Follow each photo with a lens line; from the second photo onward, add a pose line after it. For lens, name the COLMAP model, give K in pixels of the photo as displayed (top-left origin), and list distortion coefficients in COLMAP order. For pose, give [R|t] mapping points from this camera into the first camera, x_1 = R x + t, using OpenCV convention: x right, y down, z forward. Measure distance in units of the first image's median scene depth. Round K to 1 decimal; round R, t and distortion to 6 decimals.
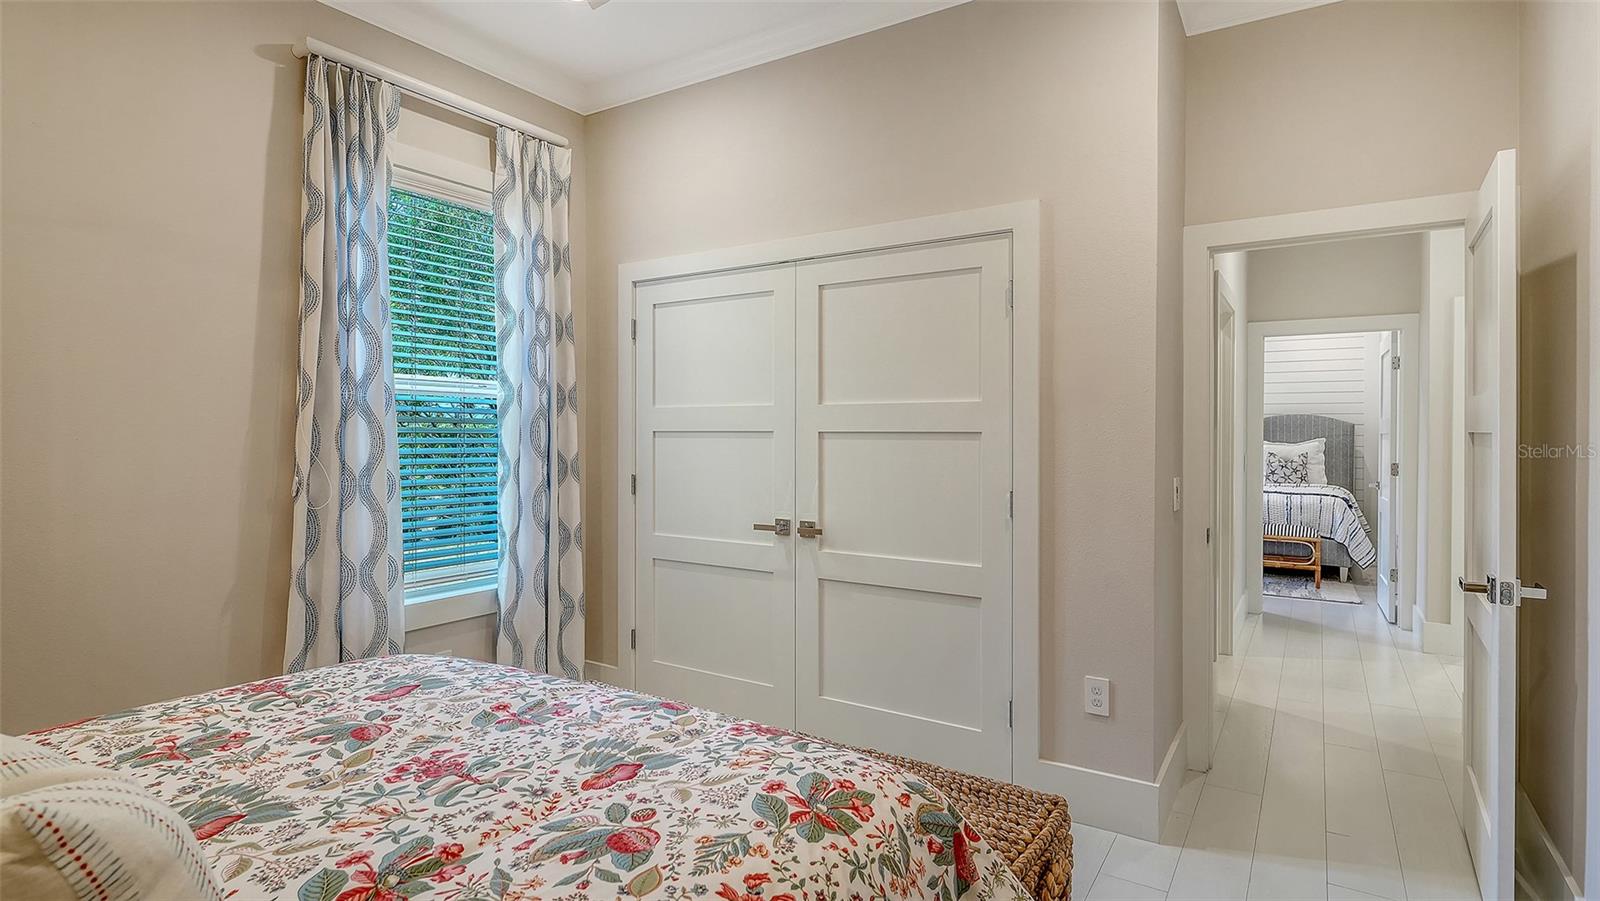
lens RADIAL K [[780.6, 0, 800.0], [0, 780.6, 450.5], [0, 0, 1]] dist [-0.010163, -0.000069]
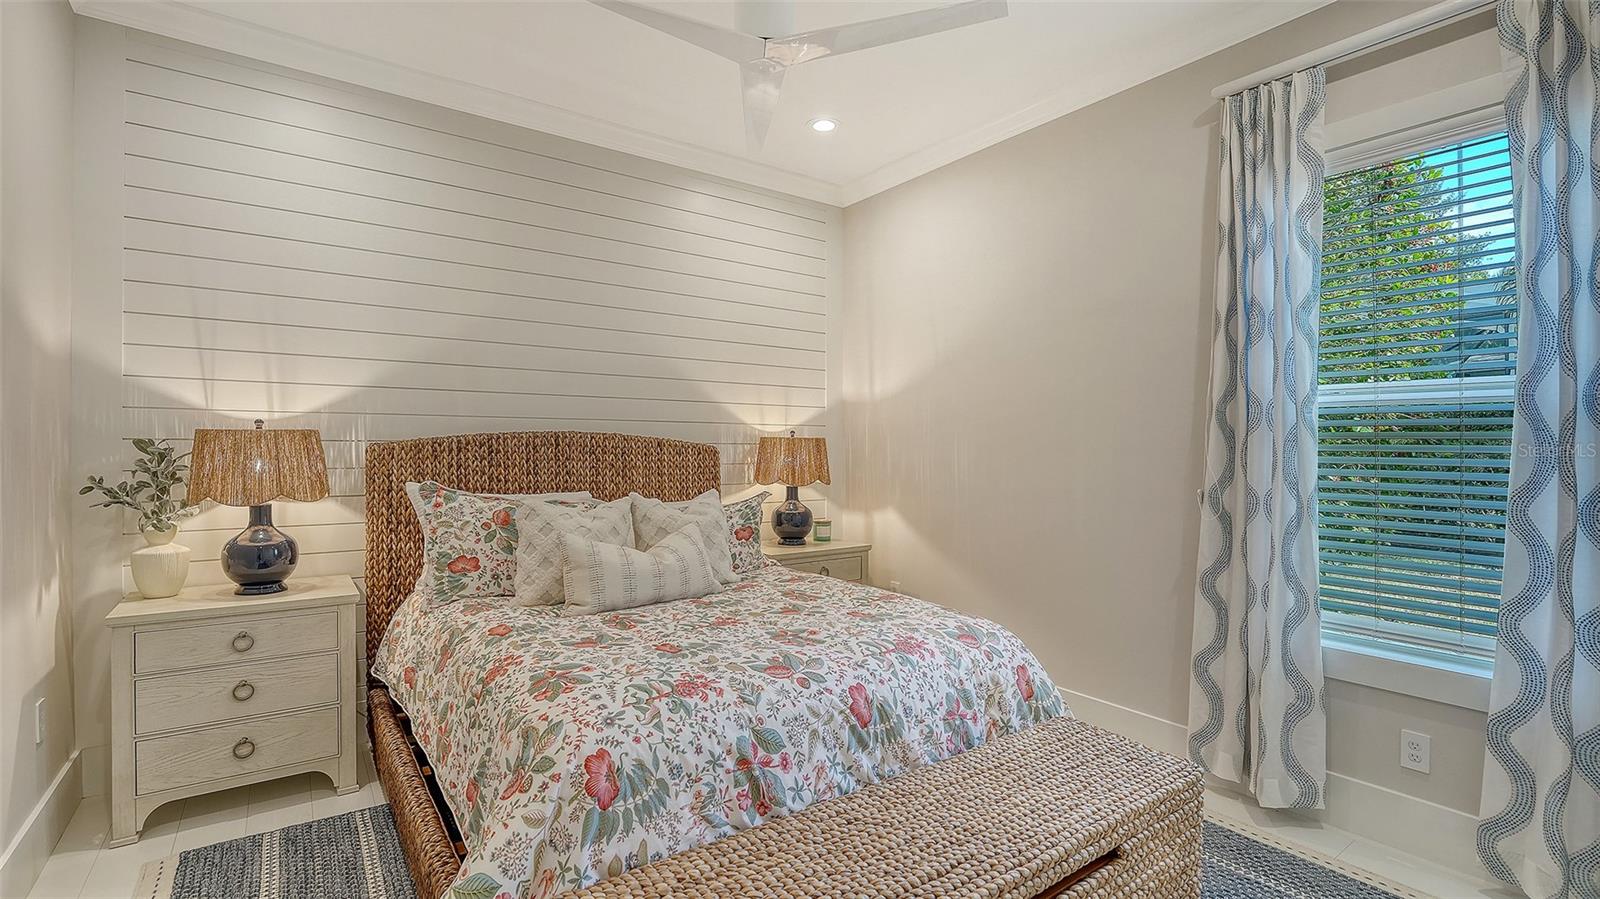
lens RADIAL K [[698.7, 0, 800.0], [0, 698.7, 449.5], [0, 0, 1]] dist [-0.000373, -0.000056]
pose [[-0.338344, 0.009058, -0.940979, 1.203645], [-0.028246, 0.999405, 0.019777, -0.063561], [0.940598, 0.033270, -0.337887, 1.936907]]
